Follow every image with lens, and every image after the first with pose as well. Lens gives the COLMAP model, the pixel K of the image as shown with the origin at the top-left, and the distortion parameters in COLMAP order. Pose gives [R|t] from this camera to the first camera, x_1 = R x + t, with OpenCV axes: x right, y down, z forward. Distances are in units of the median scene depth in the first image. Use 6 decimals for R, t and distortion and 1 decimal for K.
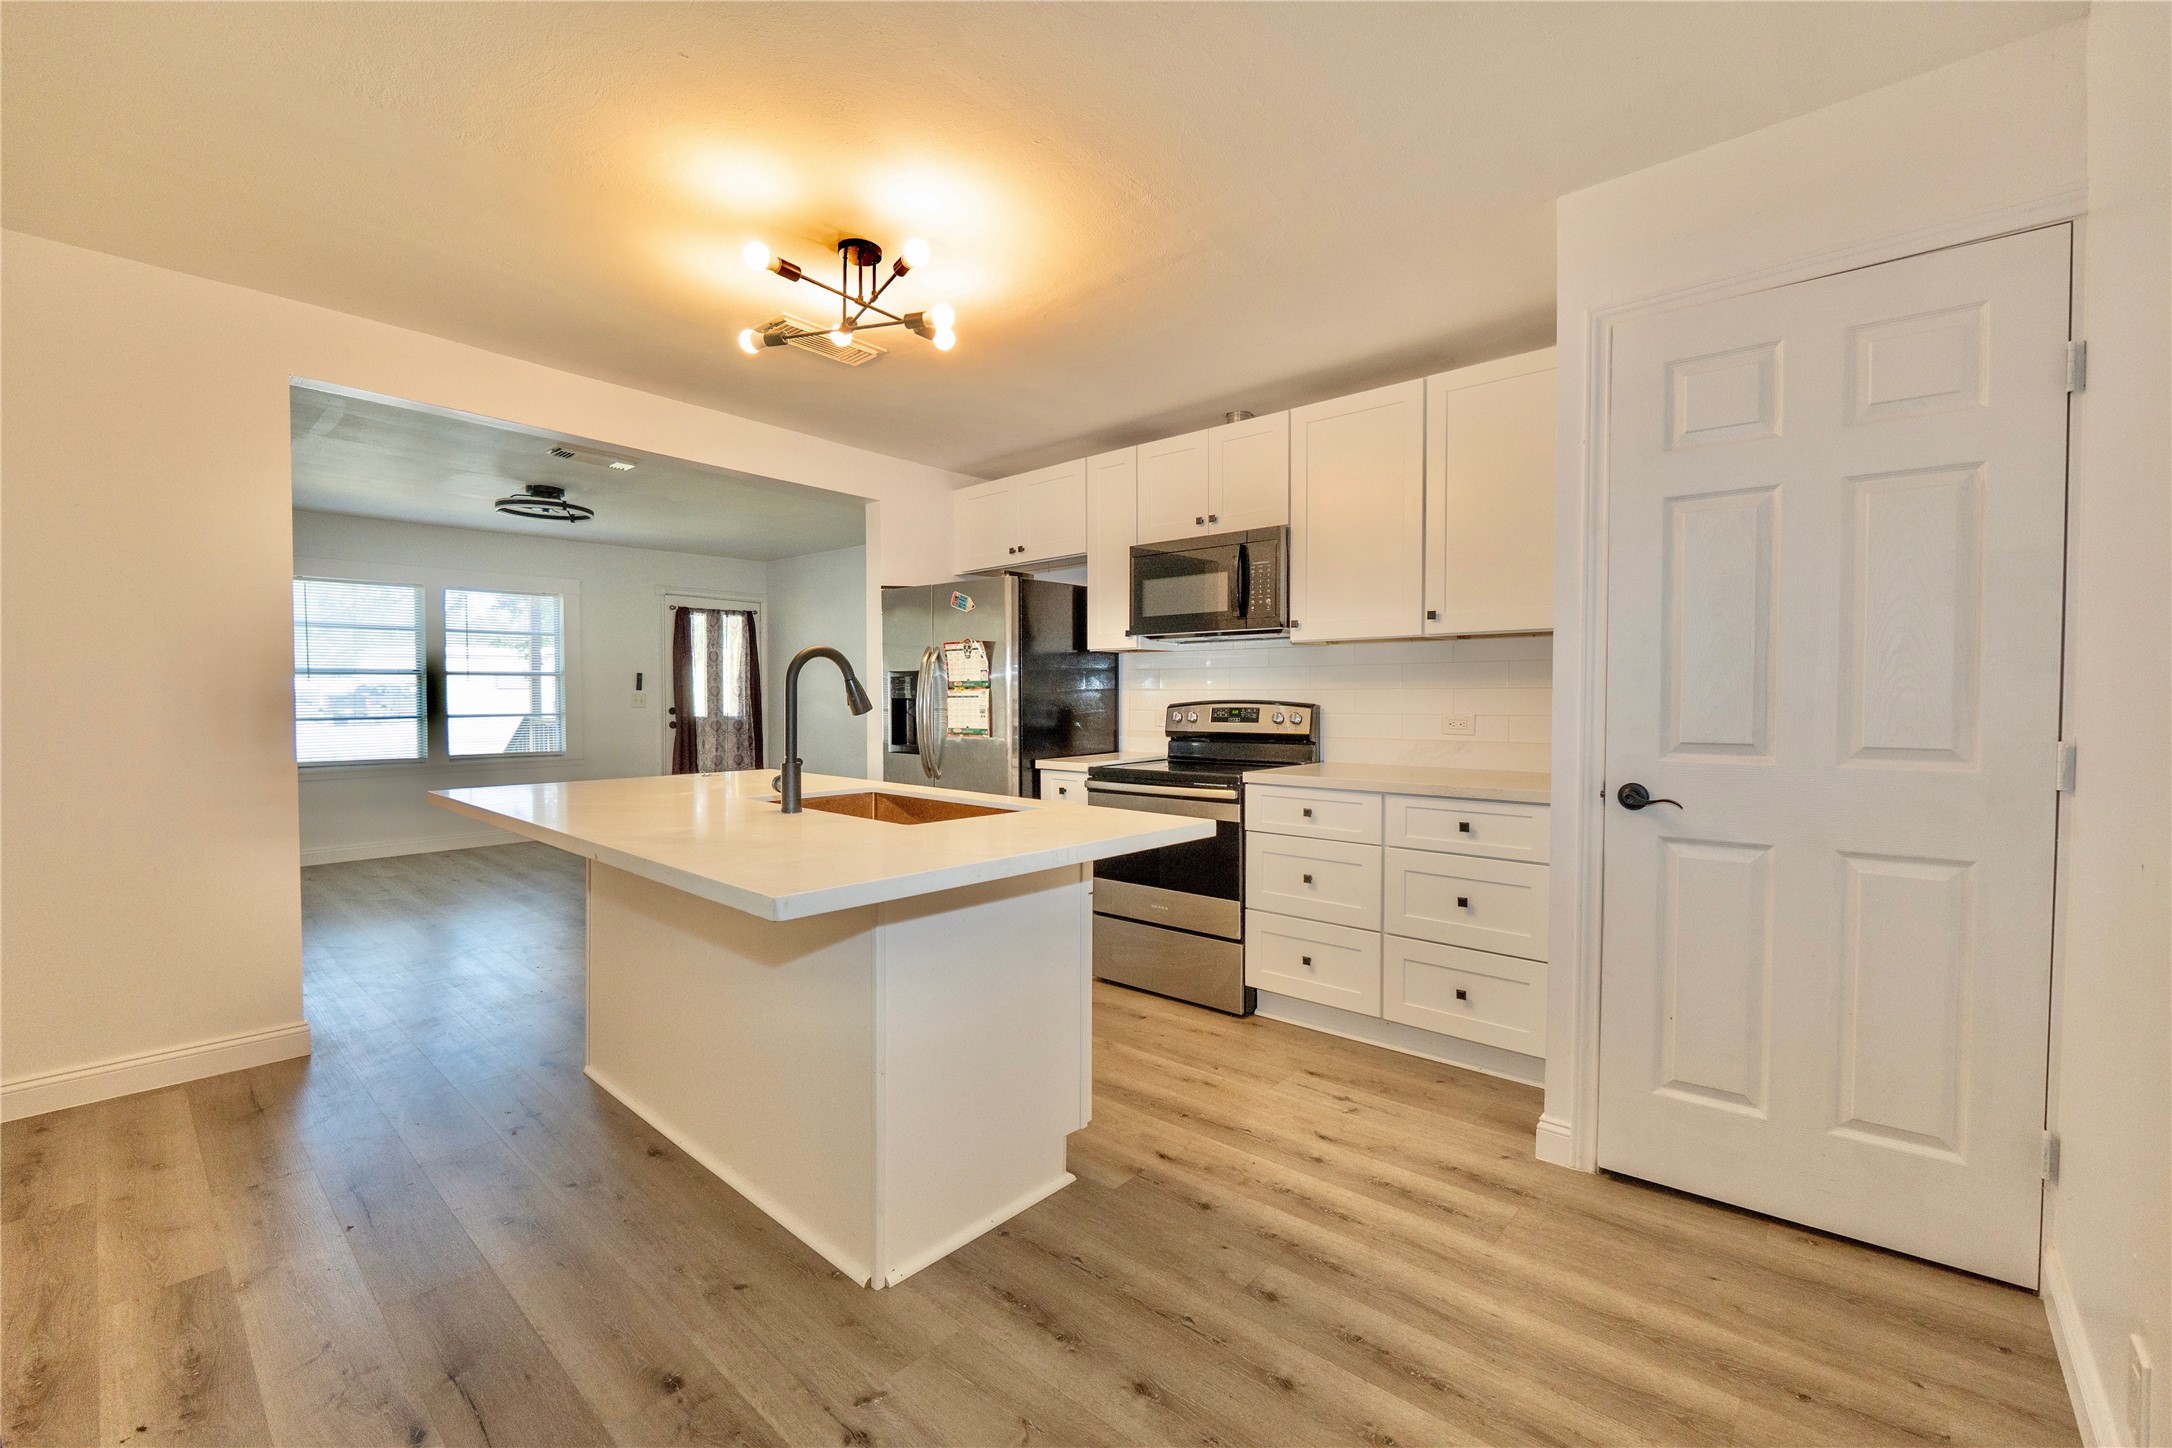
lens RADIAL K [[935.6, 0, 1086.0], [0, 935.6, 724.0], [0, 0, 1]] dist [-0.009281, -0.000117]
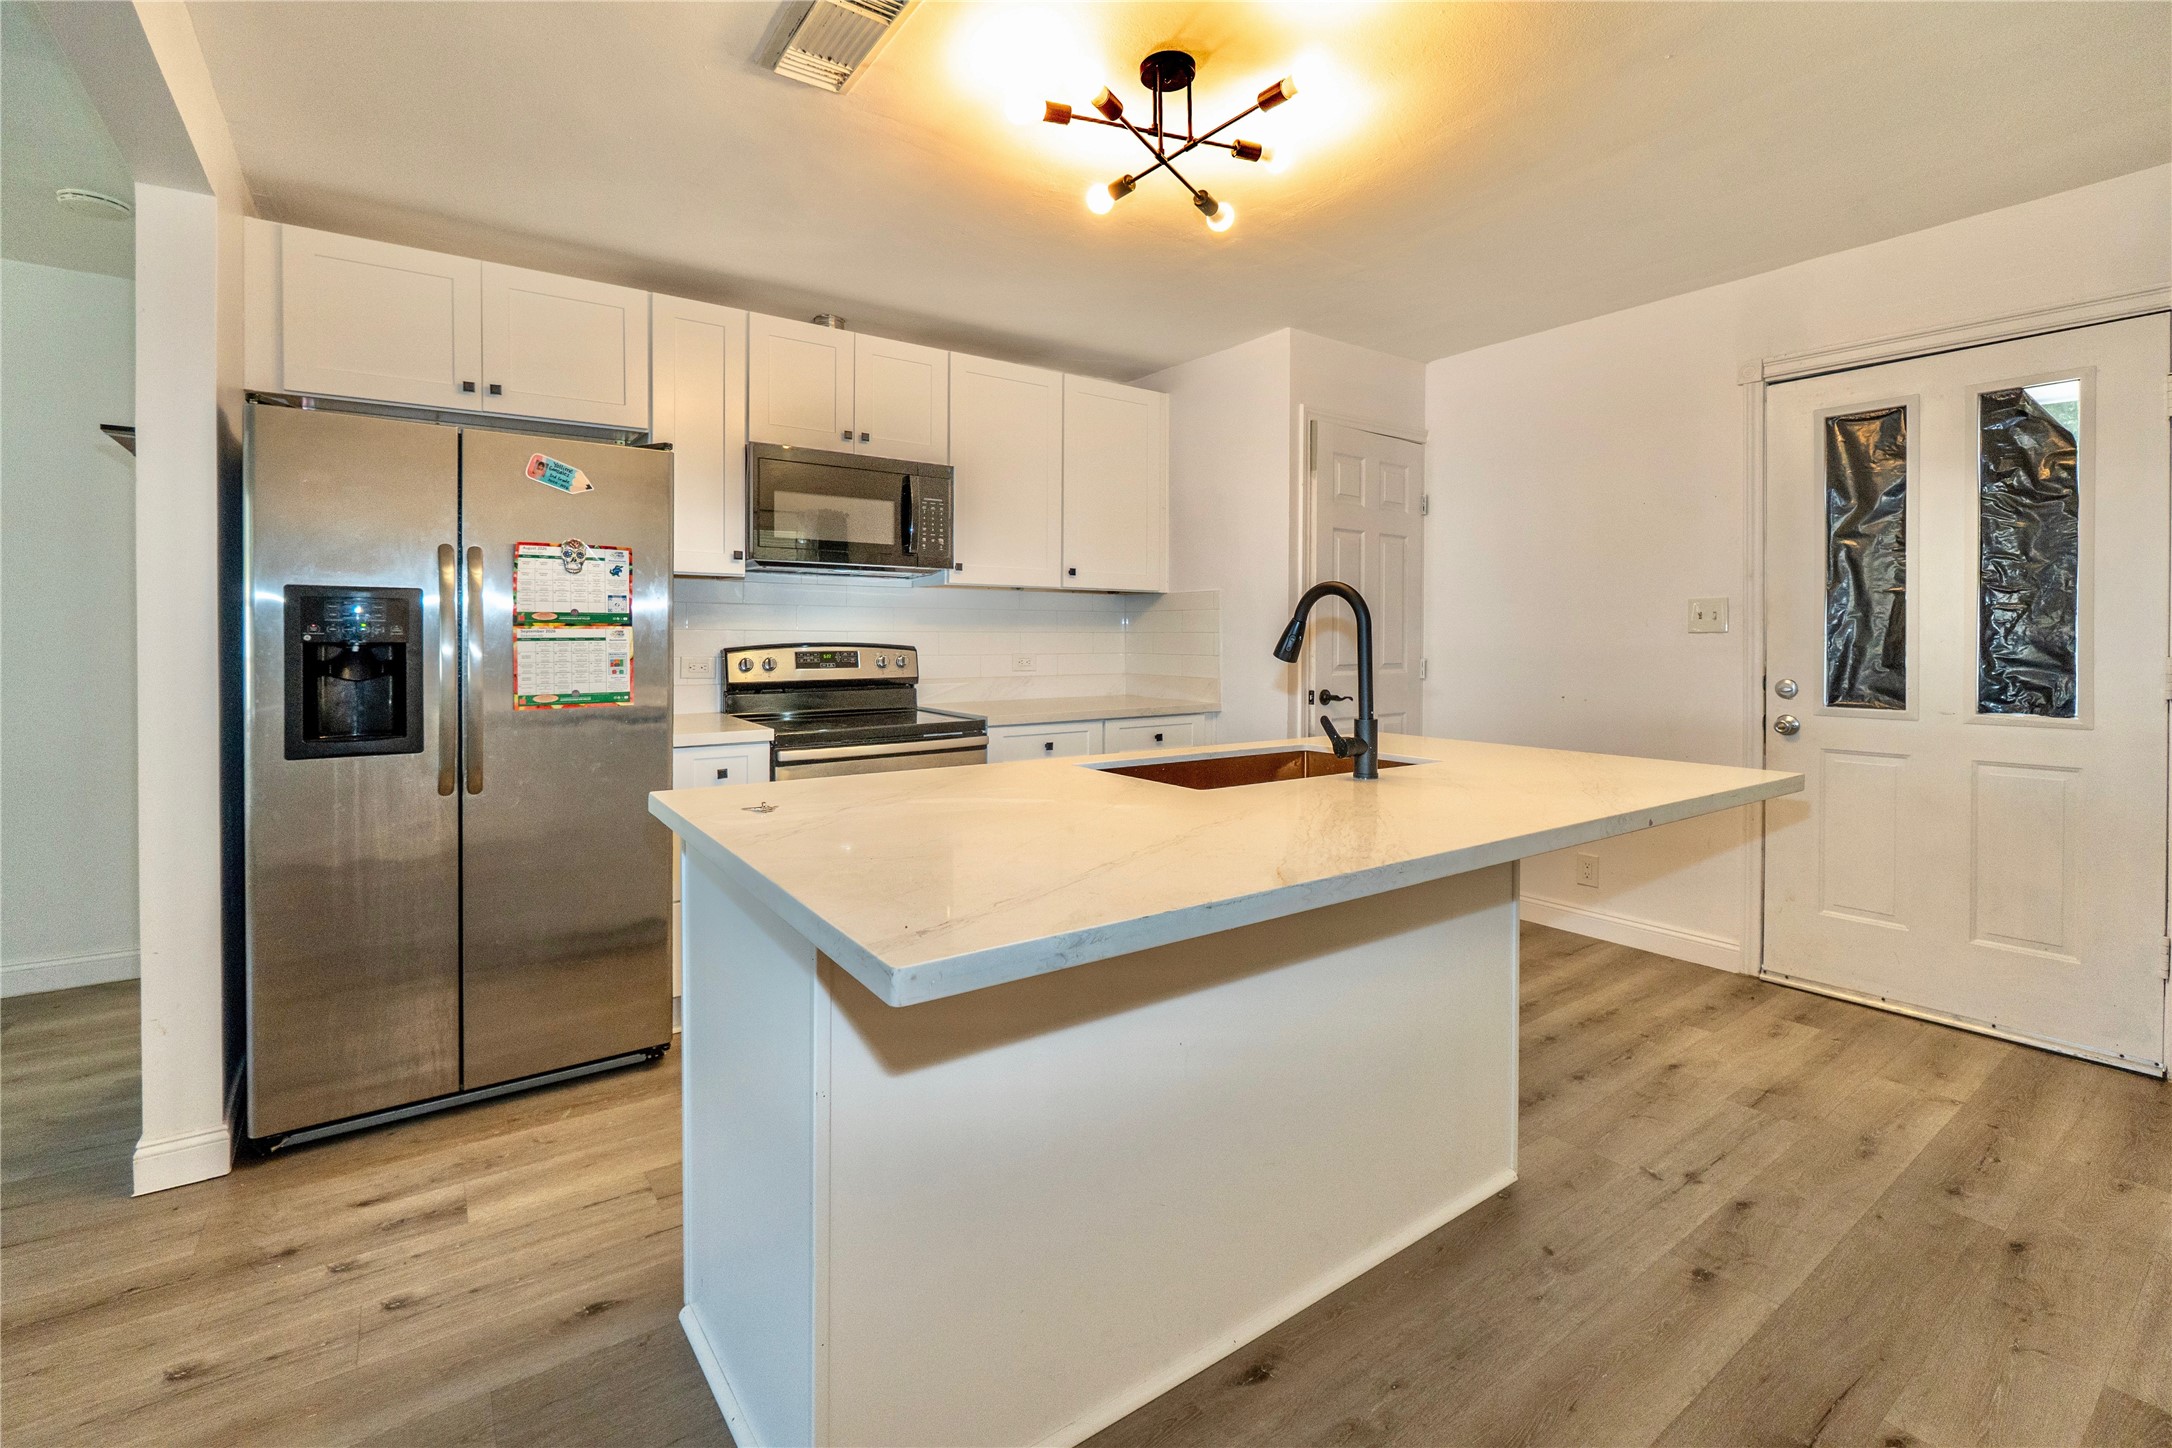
lens RADIAL K [[944.3, 0, 1084.4], [0, 944.3, 651.0], [0, 0, 1]] dist [-0.012977, -0.000432]
pose [[0.200281, -0.013675, 0.979643, -0.661901], [0.026772, 0.999606, 0.008480, -0.018952], [-0.979373, 0.024528, 0.200568, 0.591314]]
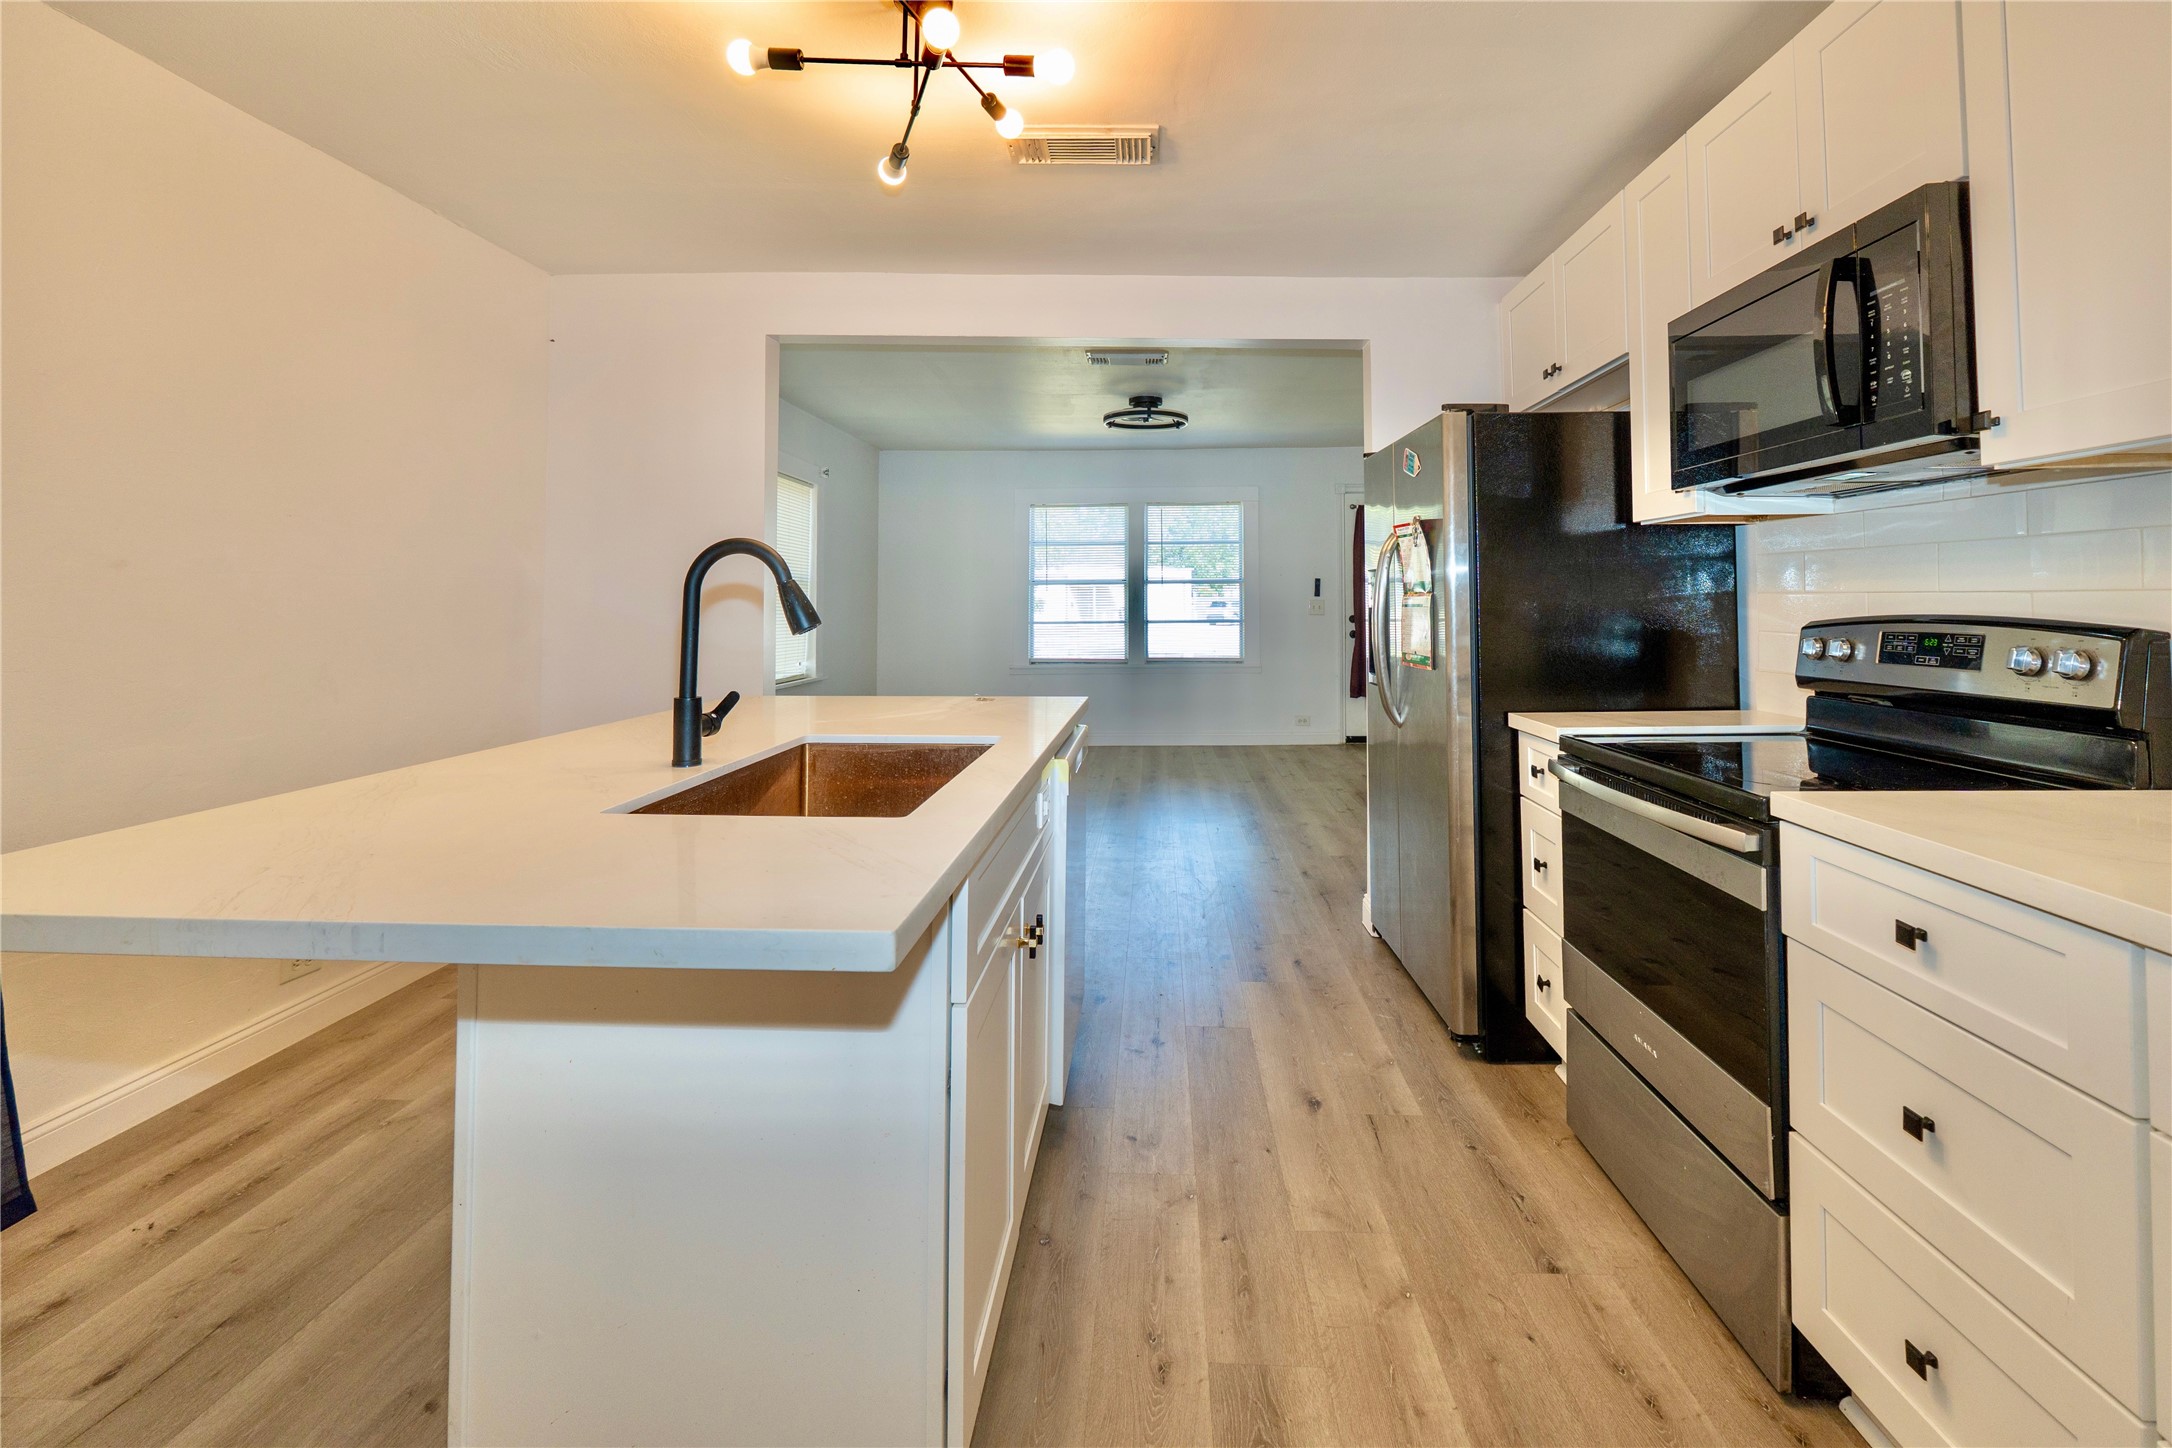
lens RADIAL K [[962.3, 0, 1092.0], [0, 962.3, 568.4], [0, 0, 1]] dist [-0.013058, -0.000271]
pose [[0.626999, -0.027716, -0.778527, 0.262902], [-0.022341, 0.998316, -0.053534, -0.014972], [0.778700, 0.050959, 0.625324, 0.418324]]
